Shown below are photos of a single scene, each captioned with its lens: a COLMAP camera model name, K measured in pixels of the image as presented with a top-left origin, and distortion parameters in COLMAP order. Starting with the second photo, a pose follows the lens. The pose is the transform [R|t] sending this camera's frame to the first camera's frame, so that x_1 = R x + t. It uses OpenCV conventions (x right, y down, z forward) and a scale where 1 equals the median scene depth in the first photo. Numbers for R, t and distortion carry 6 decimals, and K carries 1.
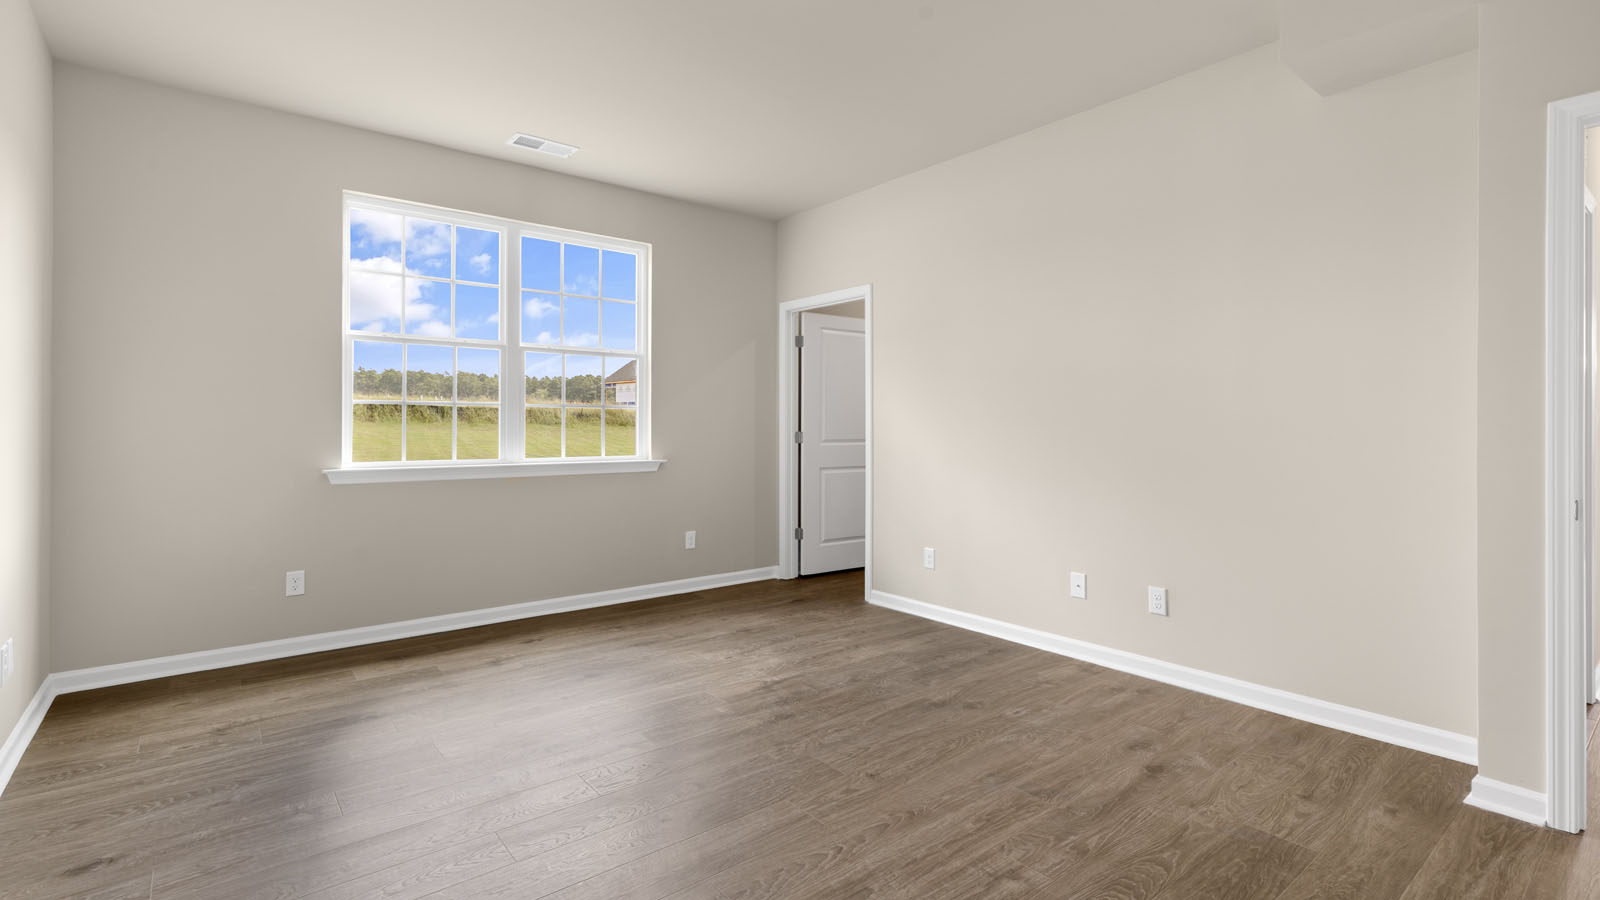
lens RADIAL K [[745.9, 0, 799.2], [0, 745.9, 427.7], [0, 0, 1]] dist [0.001297, 0.000062]
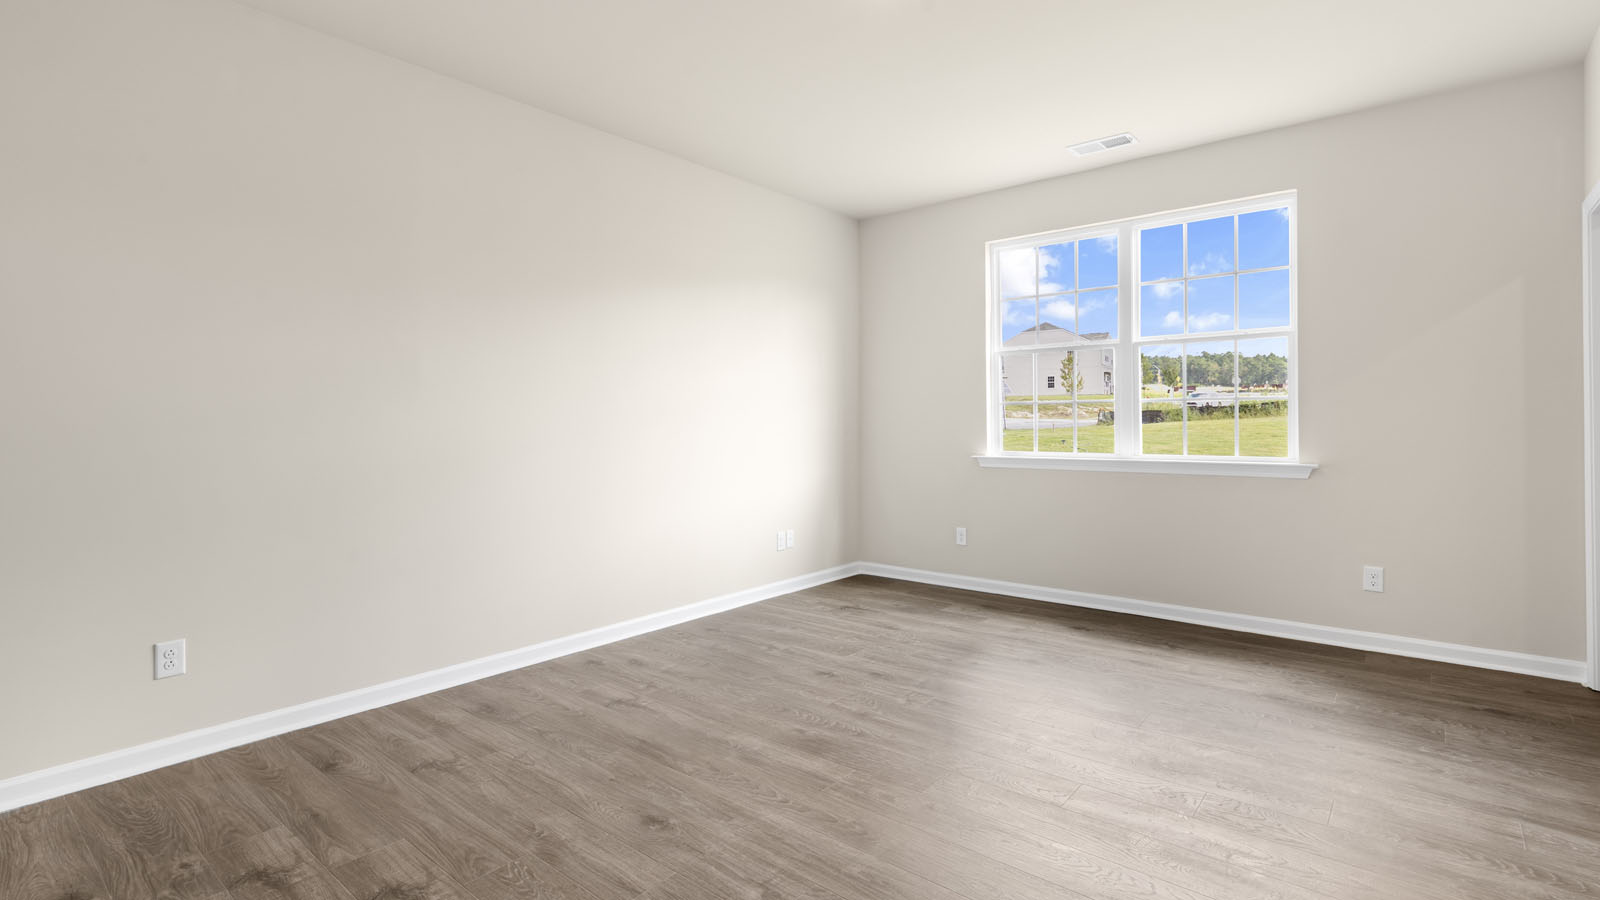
lens RADIAL K [[741.2, 0, 800.0], [0, 741.2, 450.0], [0, 0, 1]] dist [0.000873, -0.000018]
pose [[0.196673, 0.037358, -0.979757, 0.669000], [0.004875, 0.999224, 0.039078, -0.008024], [0.980457, -0.012462, 0.196339, 0.472455]]
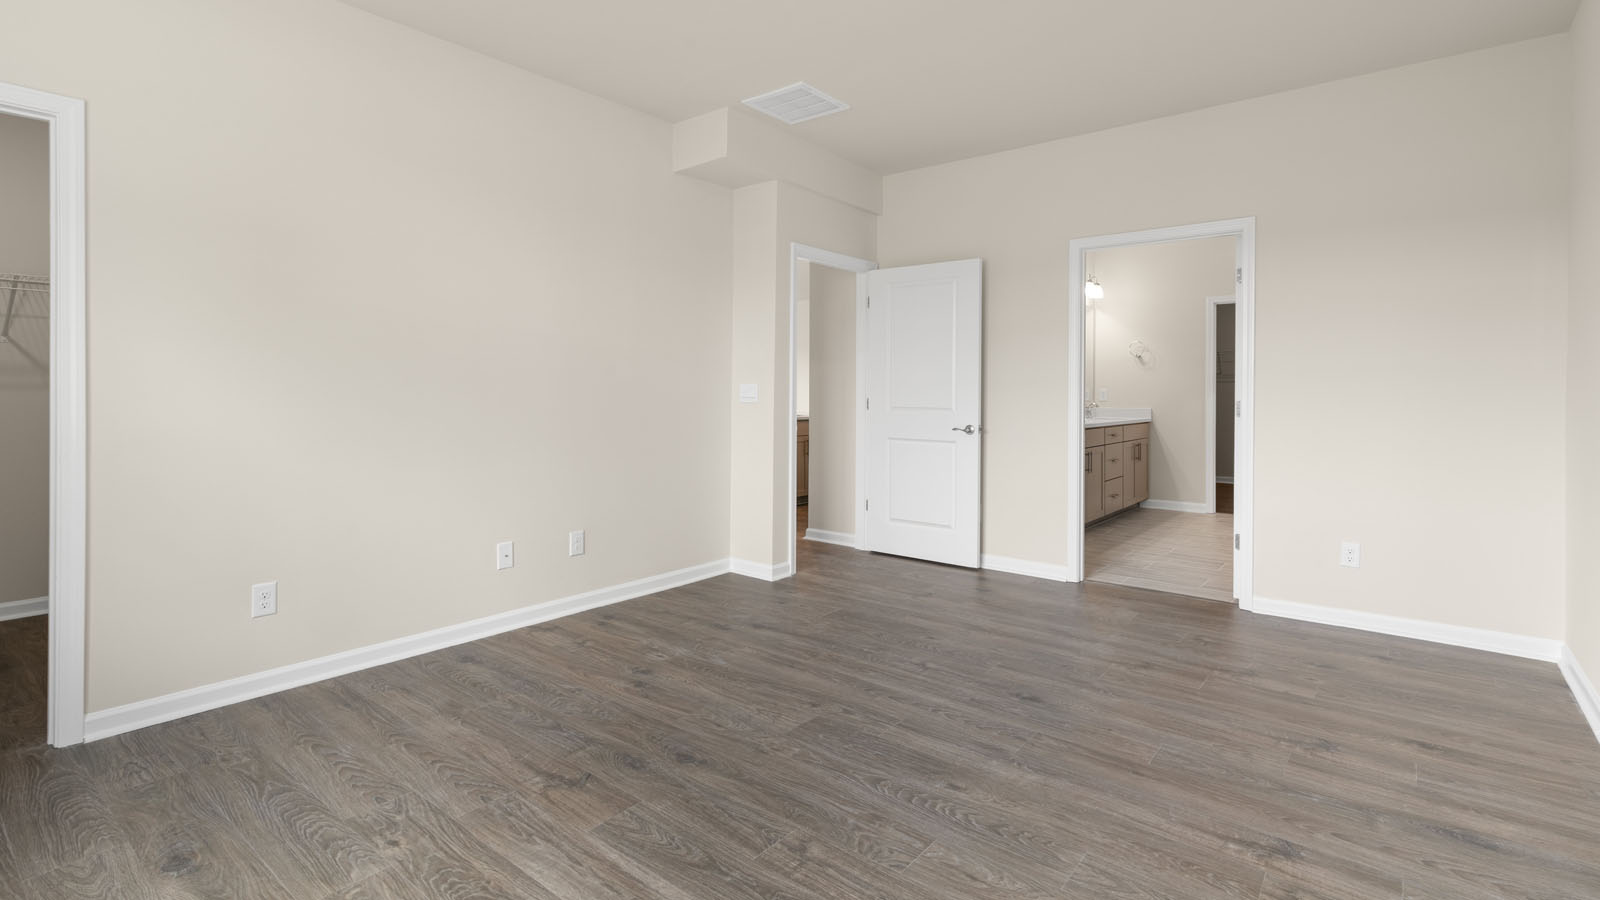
lens RADIAL K [[745.9, 0, 799.2], [0, 745.9, 427.7], [0, 0, 1]] dist [0.001297, 0.000062]
pose [[-0.215097, -0.050646, 0.975279, -0.688201], [-0.001854, 0.998674, 0.051452, -0.006699], [-0.976591, 0.009259, -0.214906, 0.890766]]
